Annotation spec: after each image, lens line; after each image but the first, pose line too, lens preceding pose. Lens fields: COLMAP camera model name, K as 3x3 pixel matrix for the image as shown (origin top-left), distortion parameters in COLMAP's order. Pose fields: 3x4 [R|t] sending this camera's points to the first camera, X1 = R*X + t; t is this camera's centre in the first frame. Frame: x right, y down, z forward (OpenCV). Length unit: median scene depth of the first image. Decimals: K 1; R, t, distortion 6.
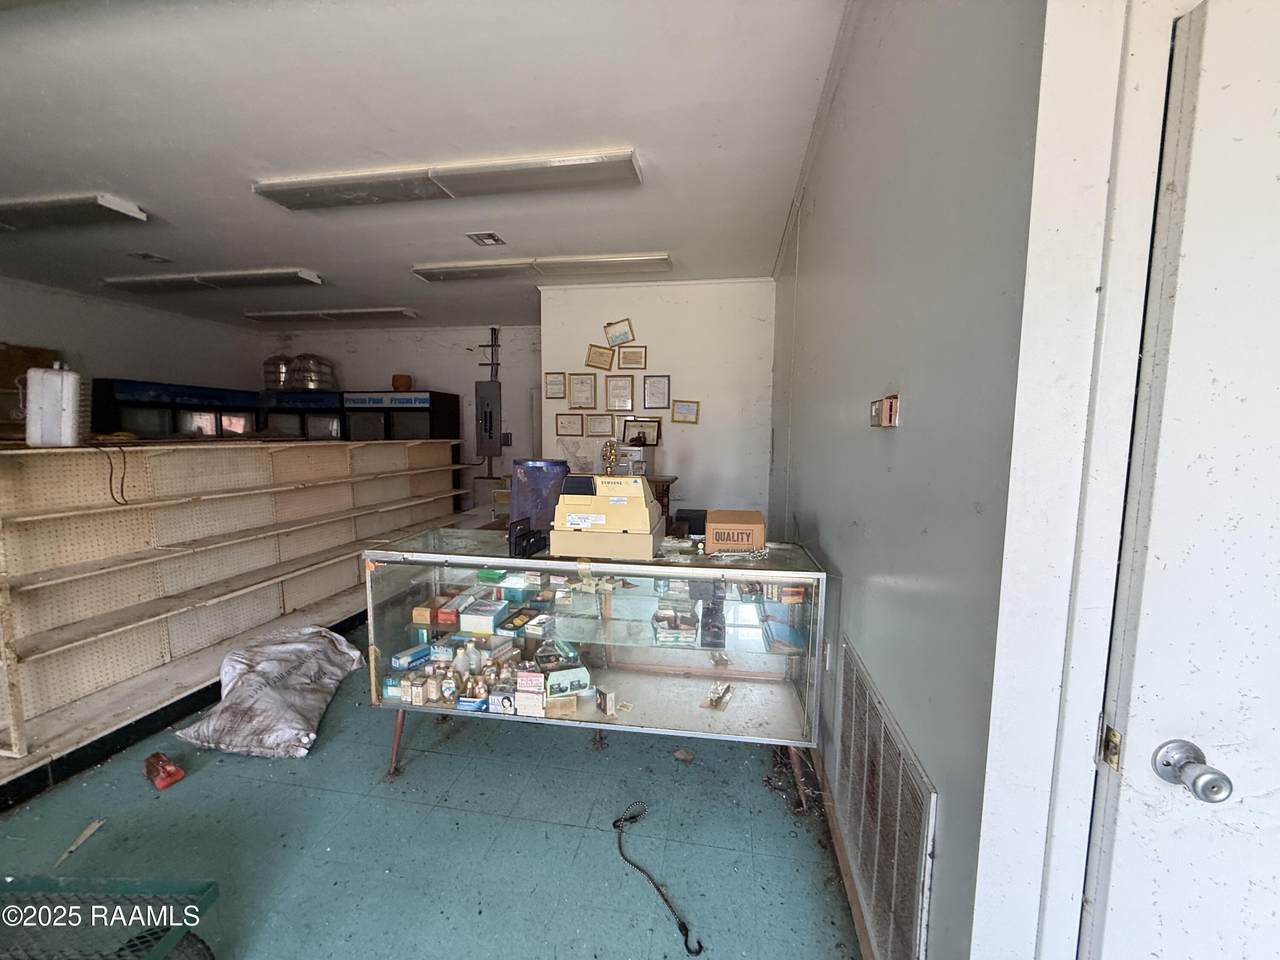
lens RADIAL K [[513.9, 0, 640.0], [0, 513.9, 482.1], [0, 0, 1]] dist [-0.001841, 0.001702]
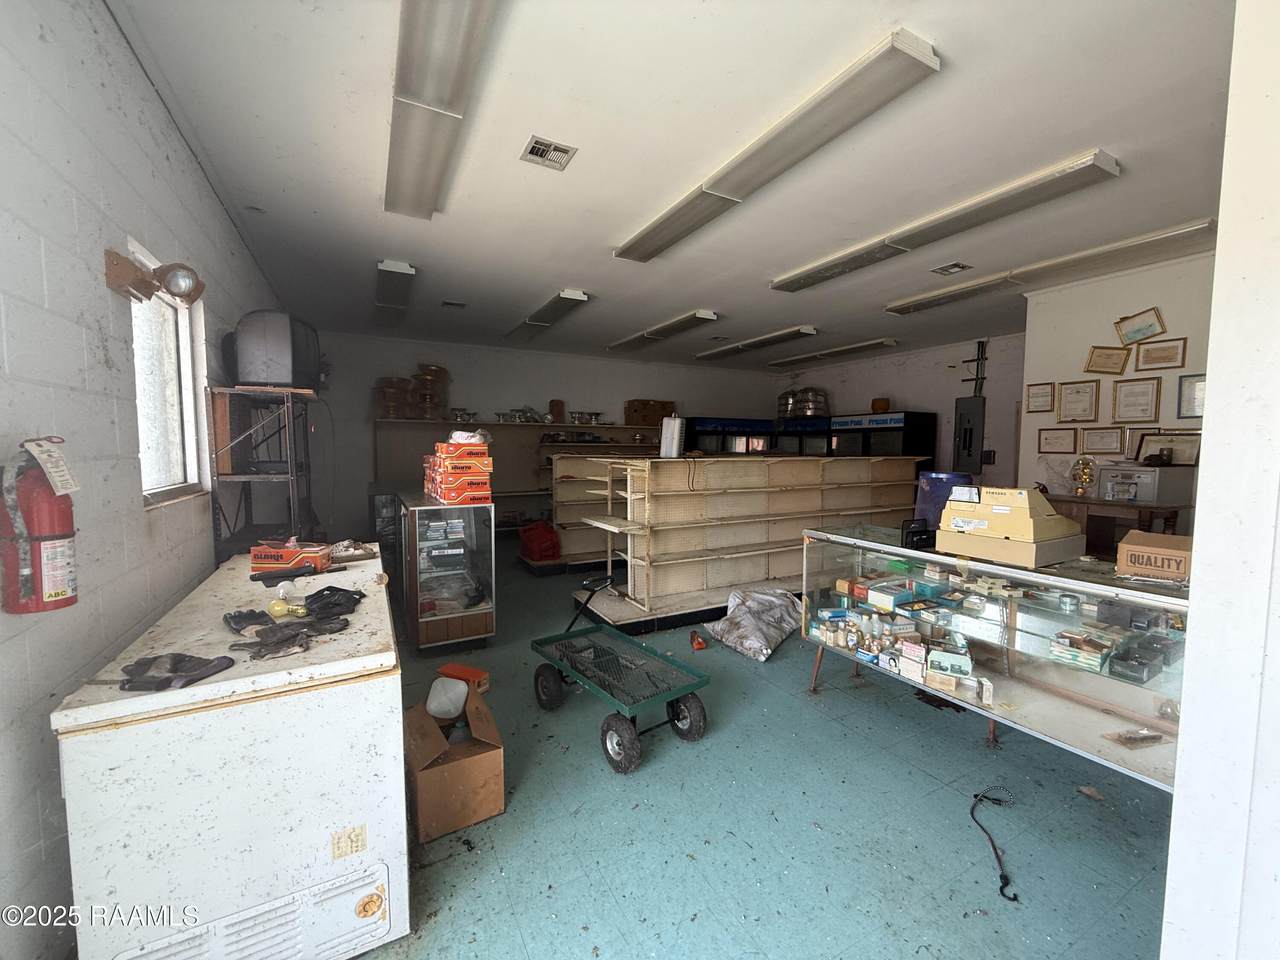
lens RADIAL K [[513.9, 0, 640.9], [0, 513.9, 481.2], [0, 0, 1]] dist [-0.001841, 0.001702]
pose [[0.620536, 0.043824, -0.782952, 0.241478], [-0.072549, 0.997363, -0.001674, 0.023526], [0.780815, 0.057841, 0.622080, -0.218765]]
